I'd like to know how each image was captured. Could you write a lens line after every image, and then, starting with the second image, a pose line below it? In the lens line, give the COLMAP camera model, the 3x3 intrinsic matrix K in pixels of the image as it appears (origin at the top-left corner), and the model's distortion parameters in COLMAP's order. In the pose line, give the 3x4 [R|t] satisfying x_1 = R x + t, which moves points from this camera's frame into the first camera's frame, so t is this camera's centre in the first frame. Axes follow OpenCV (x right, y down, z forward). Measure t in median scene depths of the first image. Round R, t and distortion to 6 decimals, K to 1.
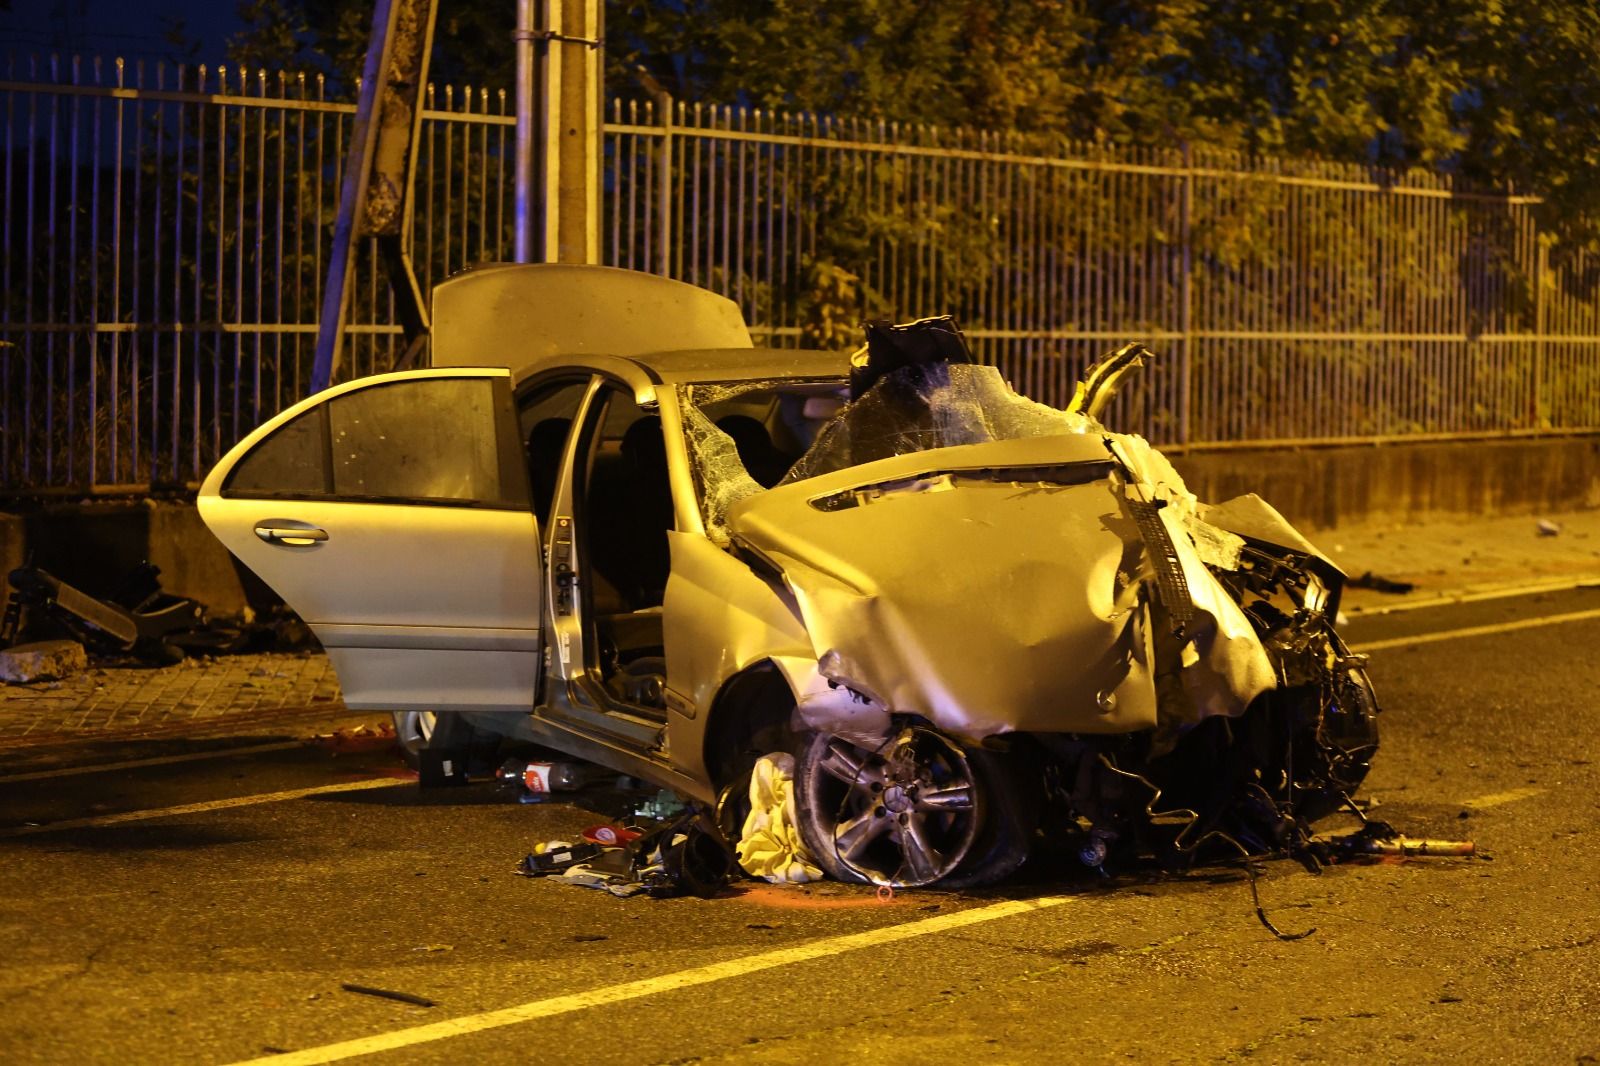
lens RADIAL K [[3475.7, 0, 955.6], [0, 3475.7, 609.1], [0, 0, 1]] dist [-0.340748, 0.469428]
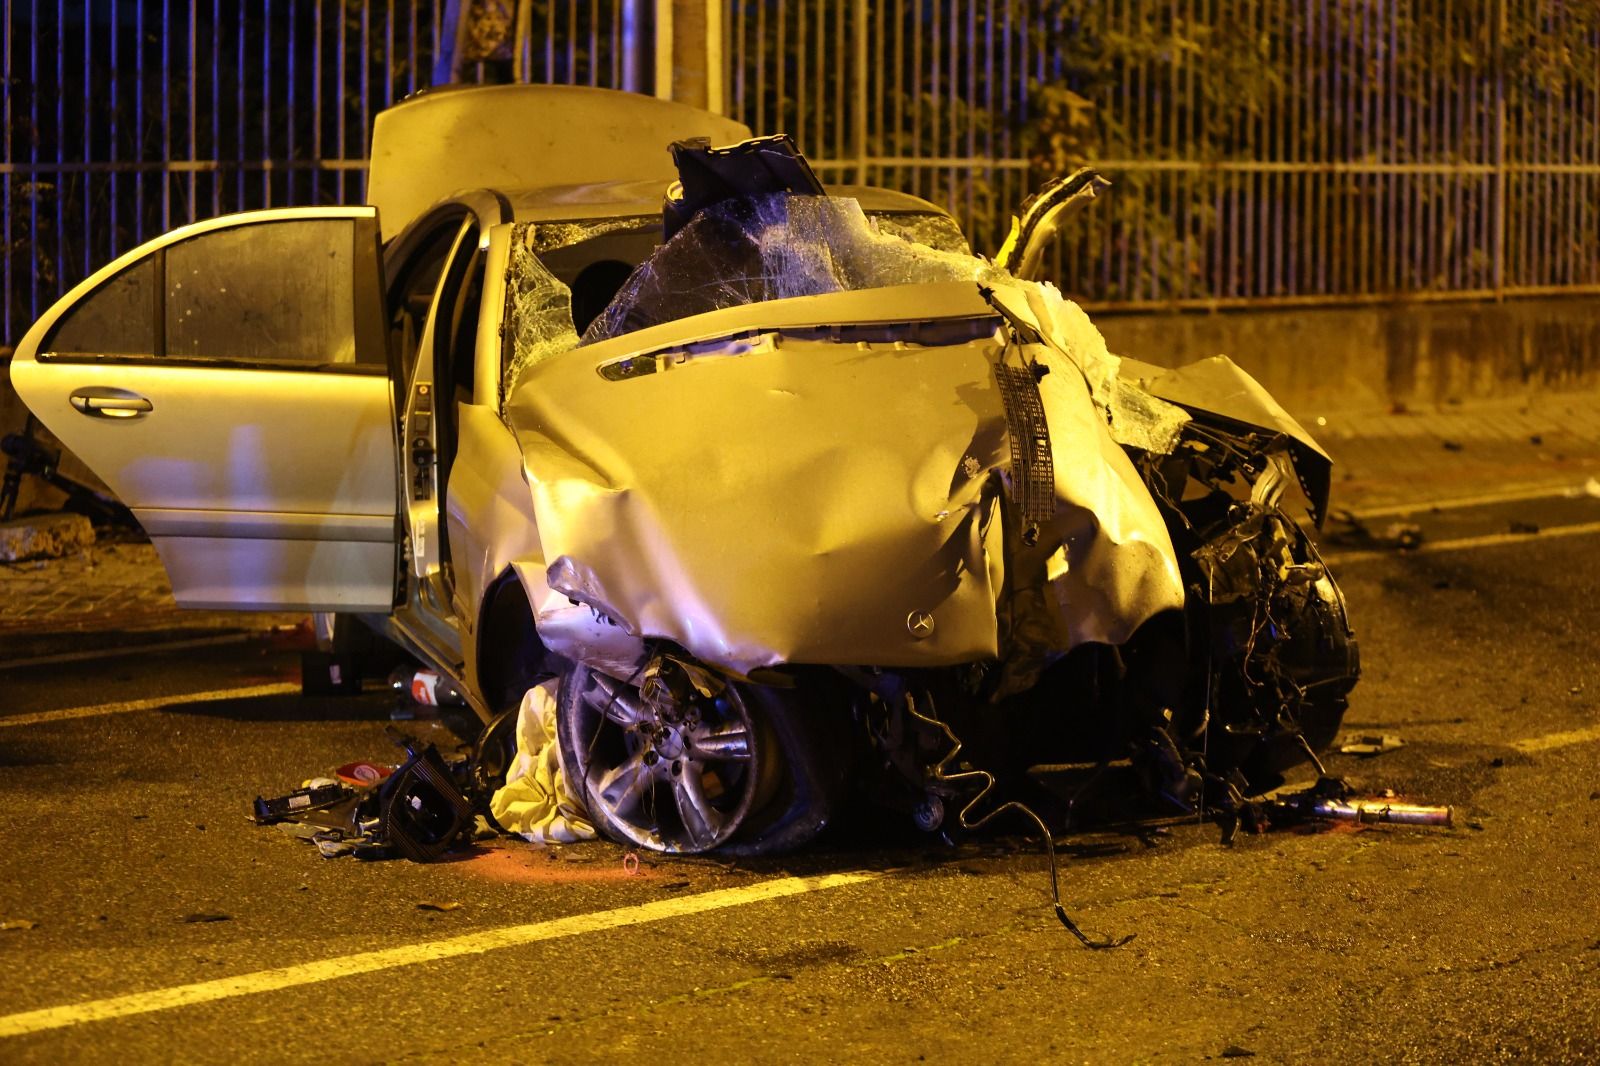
lens RADIAL K [[3460.6, 0, 798.0], [0, 3460.6, 604.0], [0, 0, 1]] dist [-0.311028, 0.089167]
pose [[0.977840, 0.013998, -0.208885, 0.154801], [-0.004606, 0.998959, 0.045383, -0.011546], [0.209303, -0.043415, 0.976887, 0.203573]]
